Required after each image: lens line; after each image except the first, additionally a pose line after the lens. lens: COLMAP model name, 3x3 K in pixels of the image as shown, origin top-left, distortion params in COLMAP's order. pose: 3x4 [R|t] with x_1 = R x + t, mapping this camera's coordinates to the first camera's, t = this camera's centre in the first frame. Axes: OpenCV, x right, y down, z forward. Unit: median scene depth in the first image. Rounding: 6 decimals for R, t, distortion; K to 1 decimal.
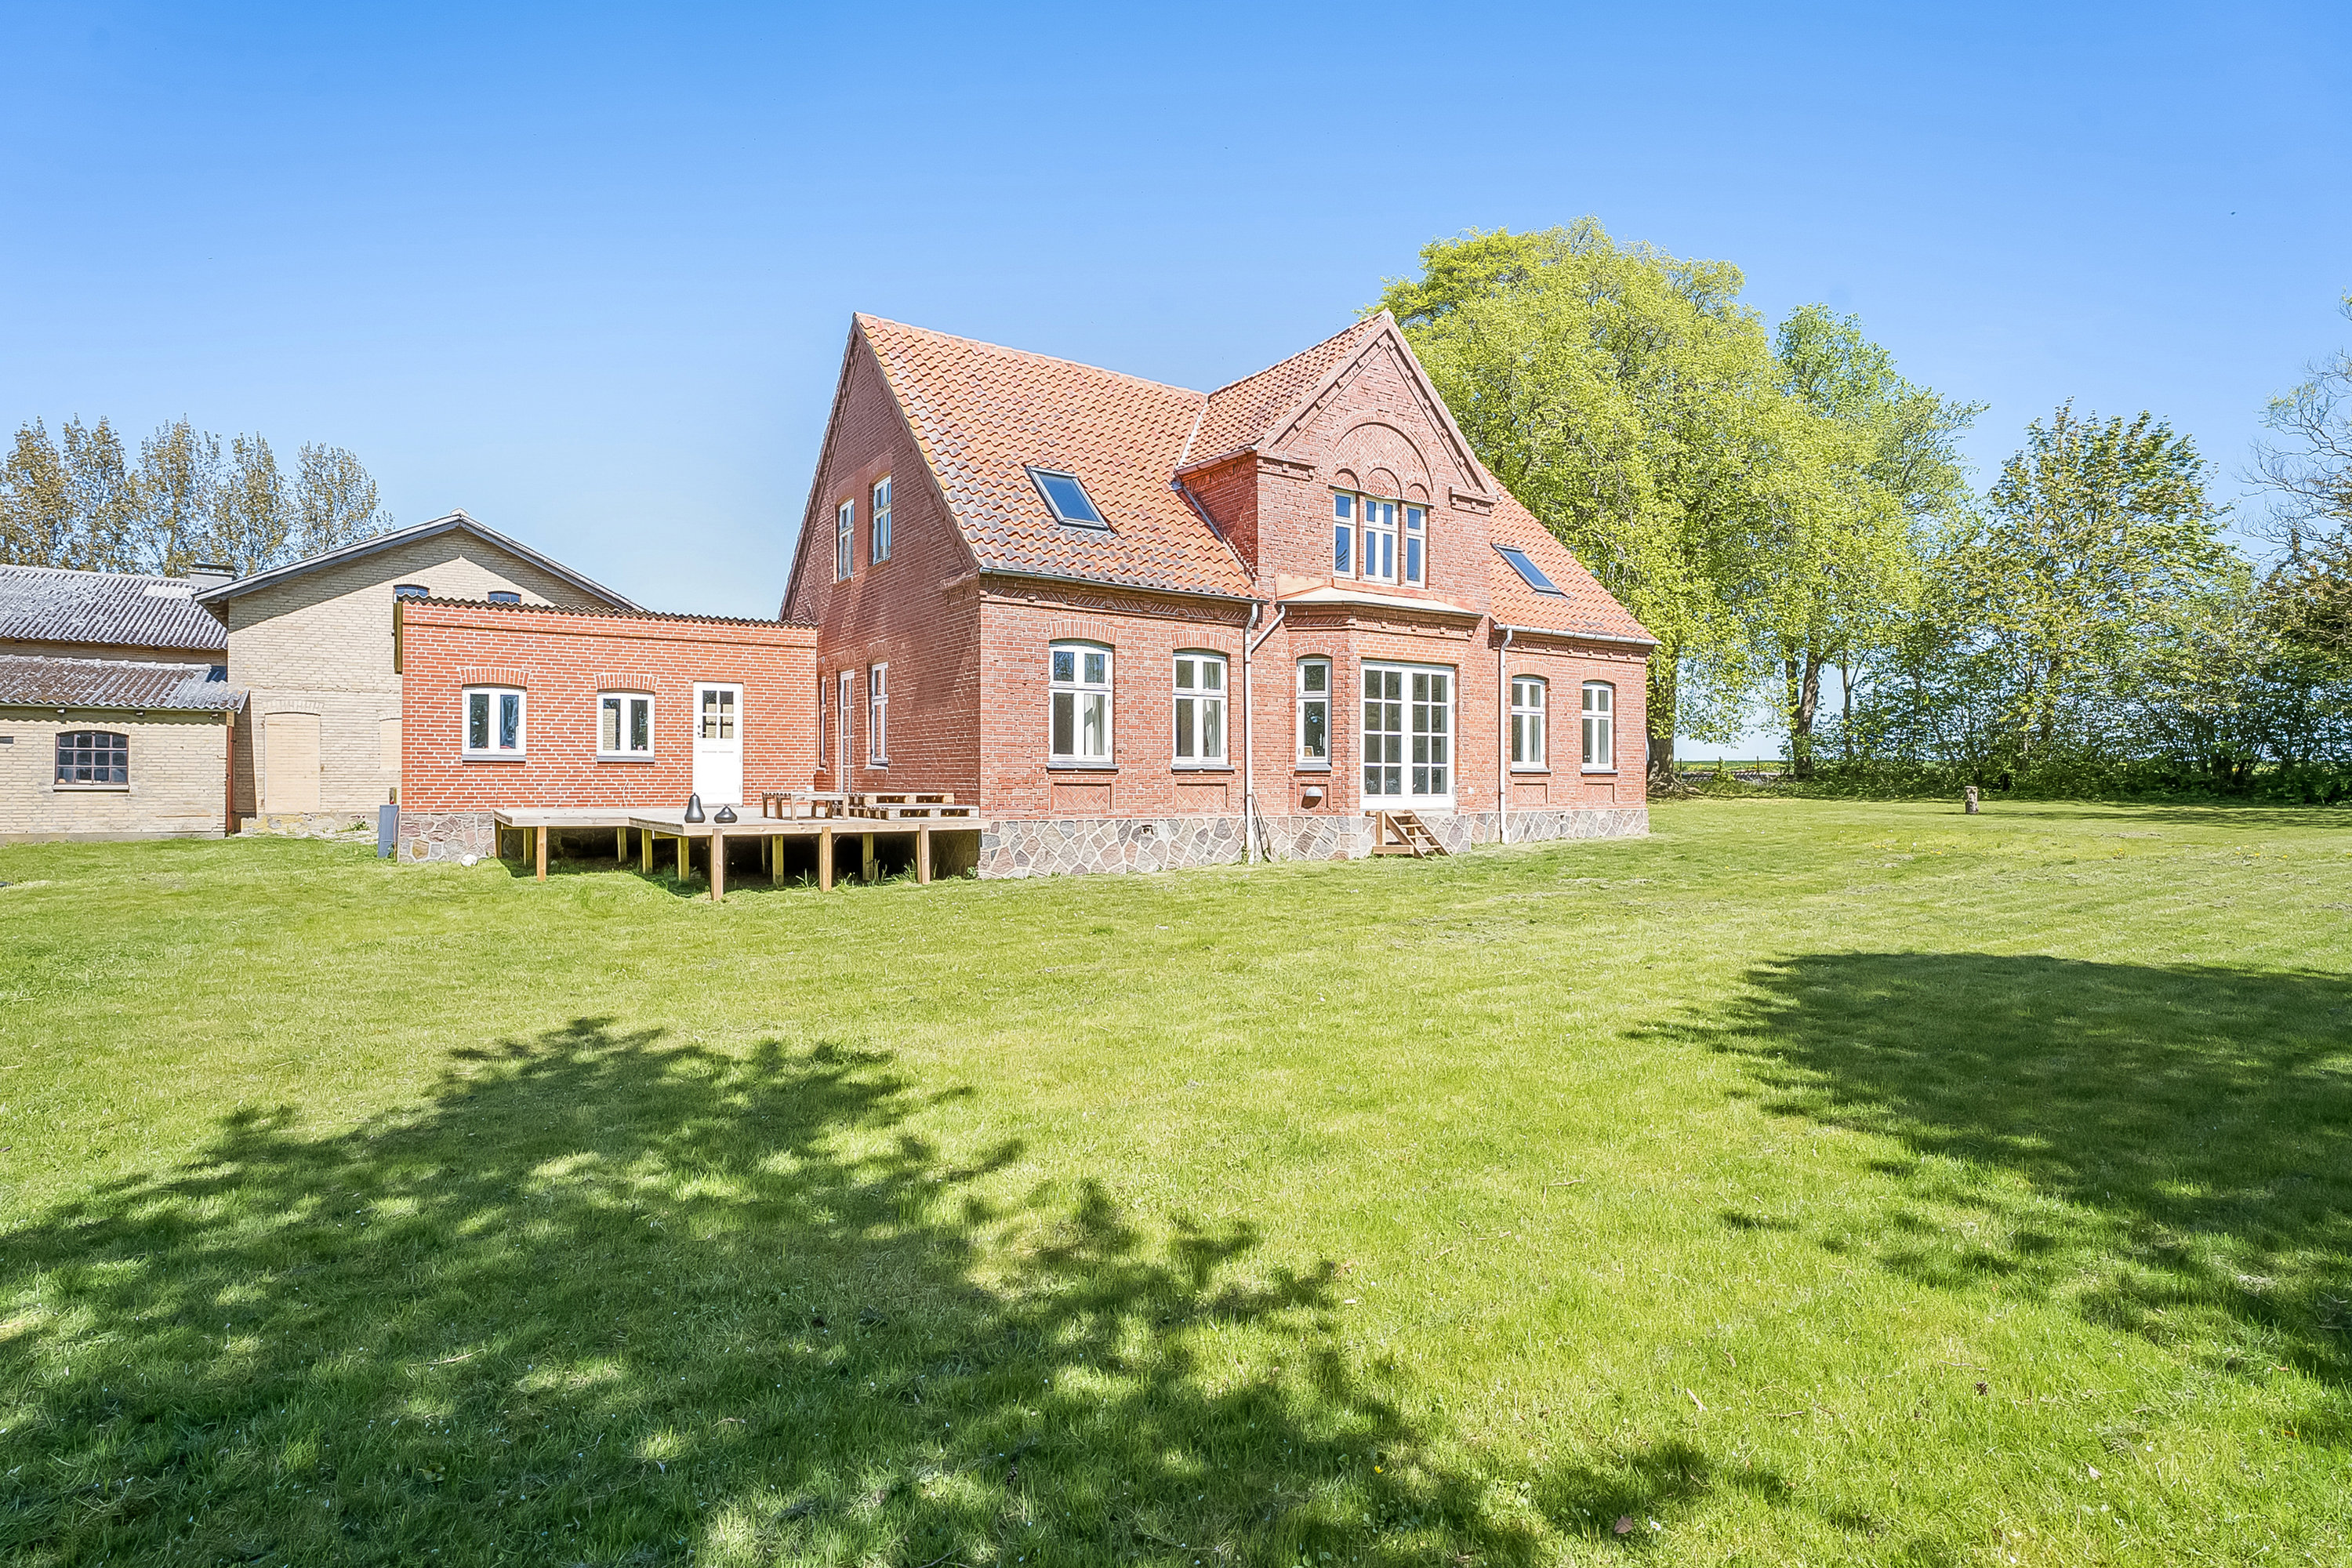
lens RADIAL K [[1170.8, 0, 1171.8], [0, 1170.8, 765.6], [0, 0, 1]] dist [-0.025881, 0.000602]
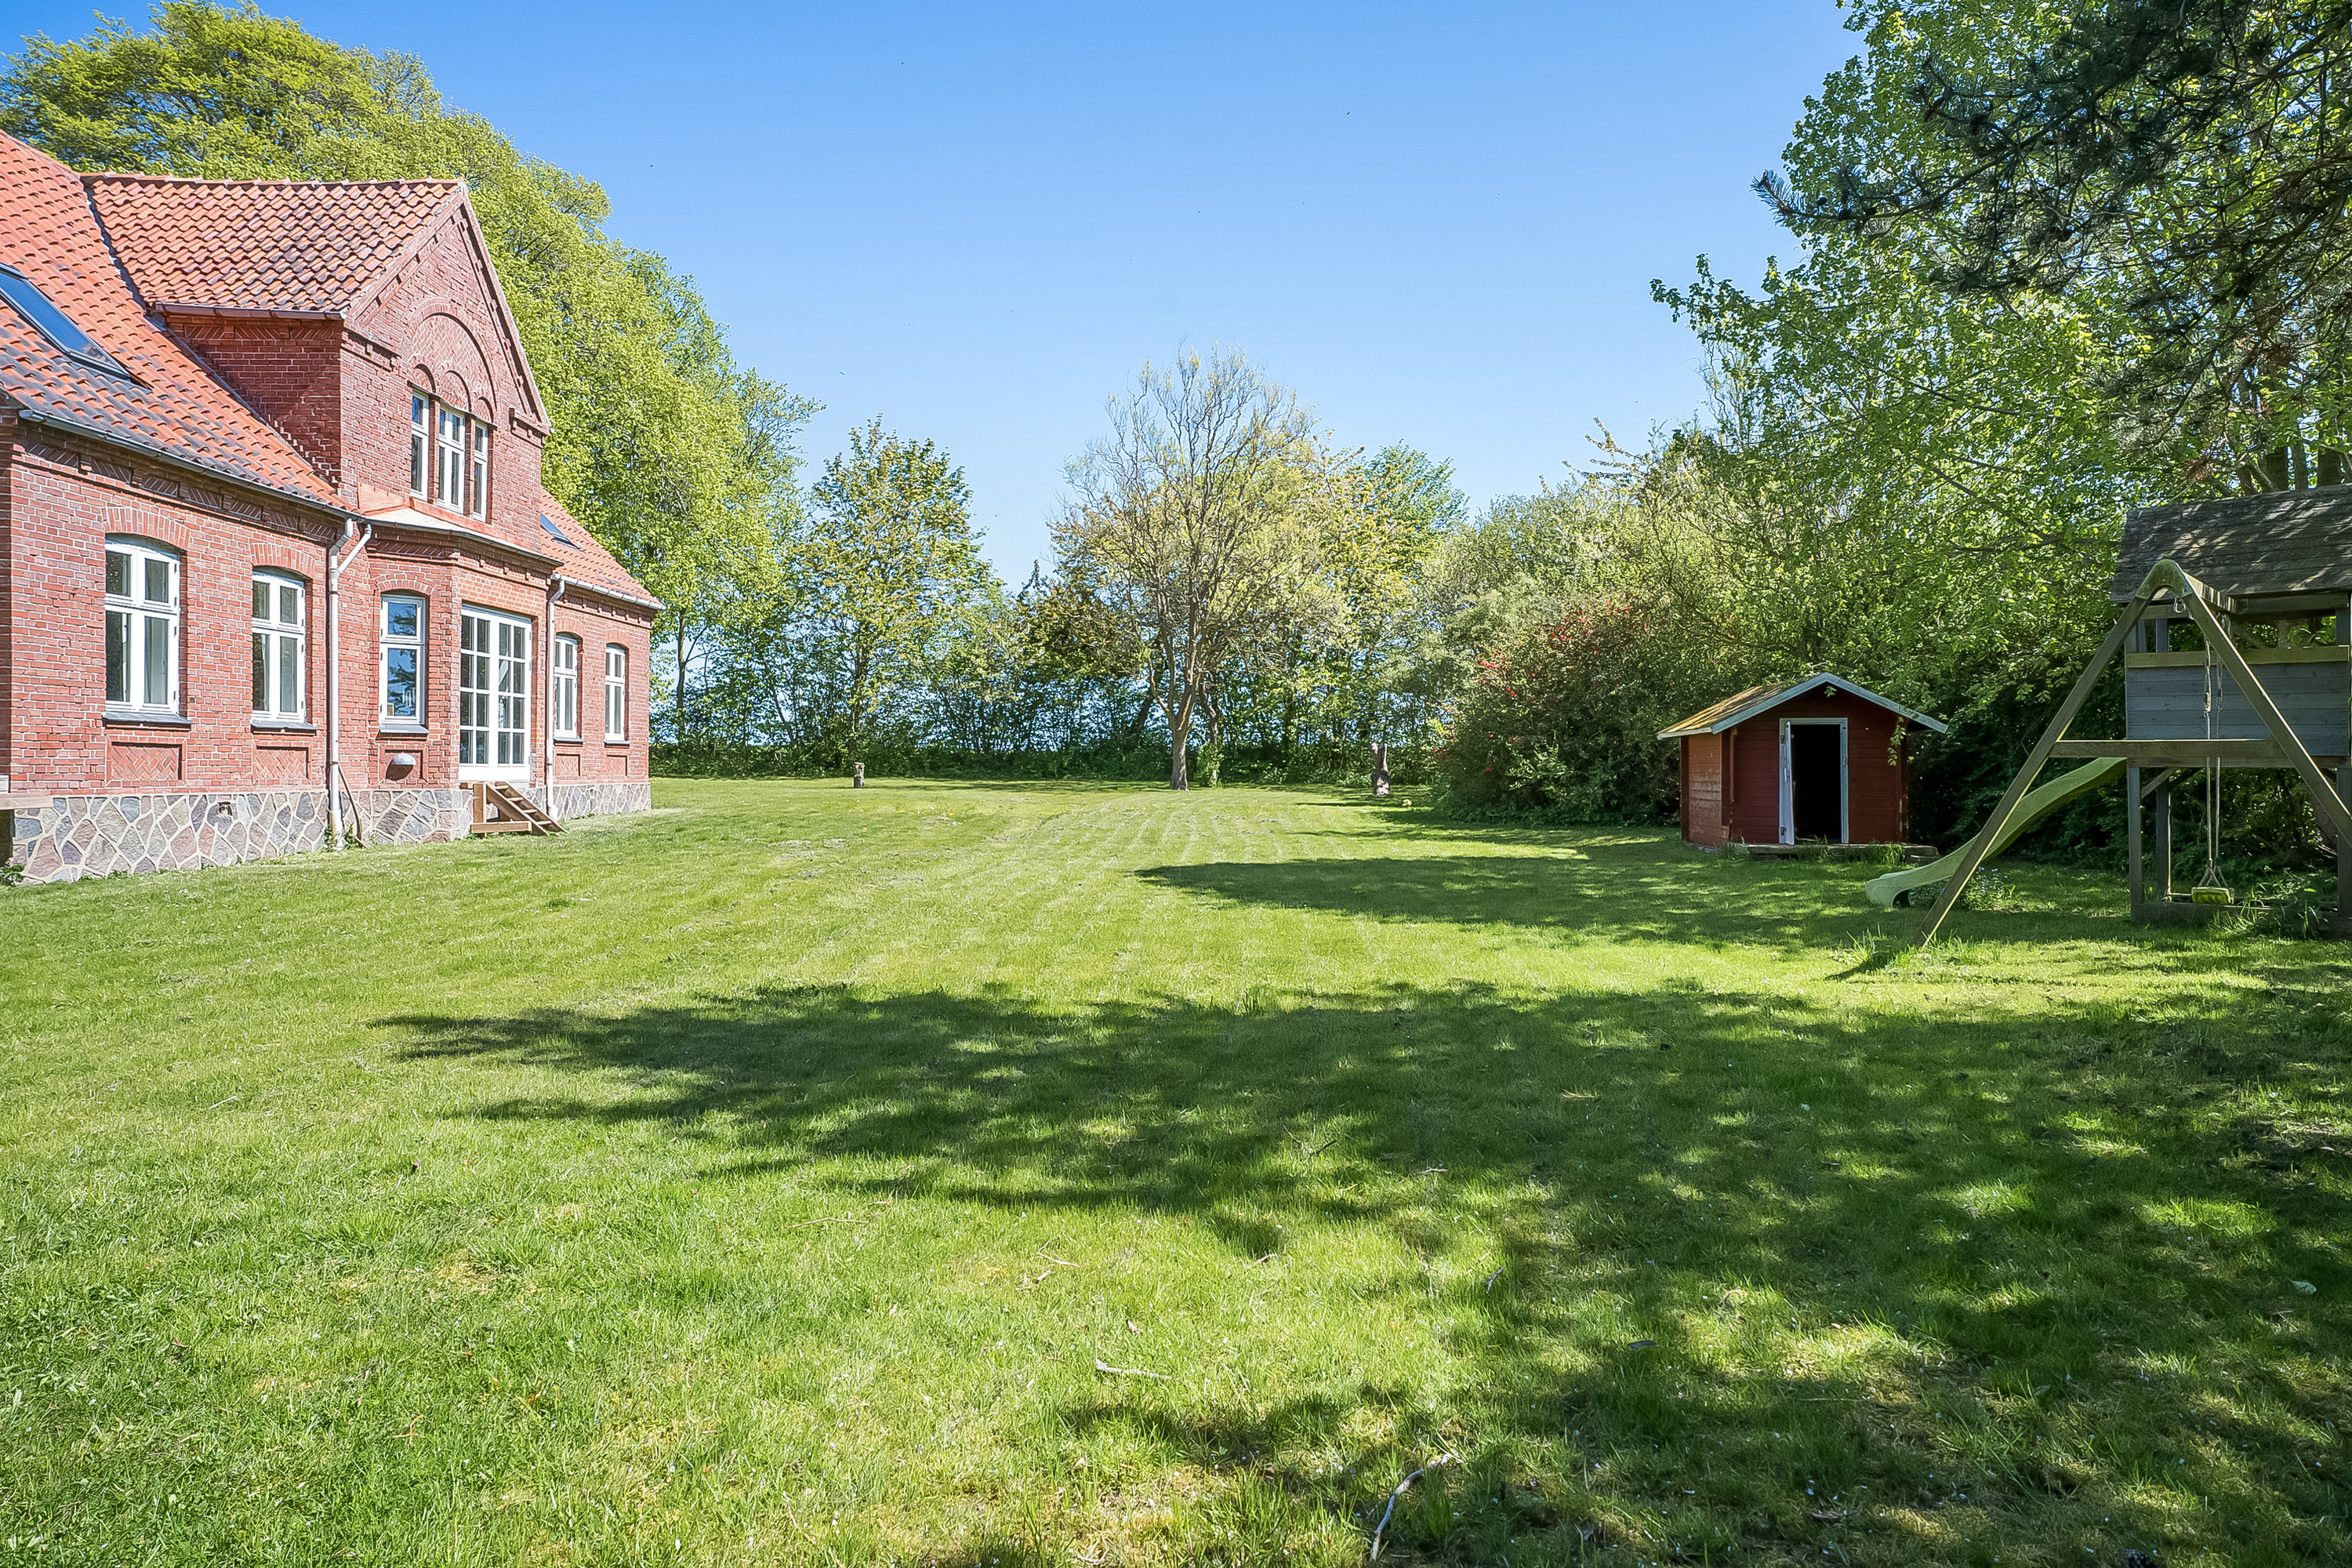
lens RADIAL K [[1417.4, 0, 1171.8], [0, 1417.4, 768.8], [0, 0, 1]] dist [0.000043, 0.046271]
pose [[0.559556, 0.000078, 0.828793, -0.386565], [-0.012012, 0.999896, 0.008016, 0.014007], [-0.828705, -0.014441, 0.559499, 0.005726]]
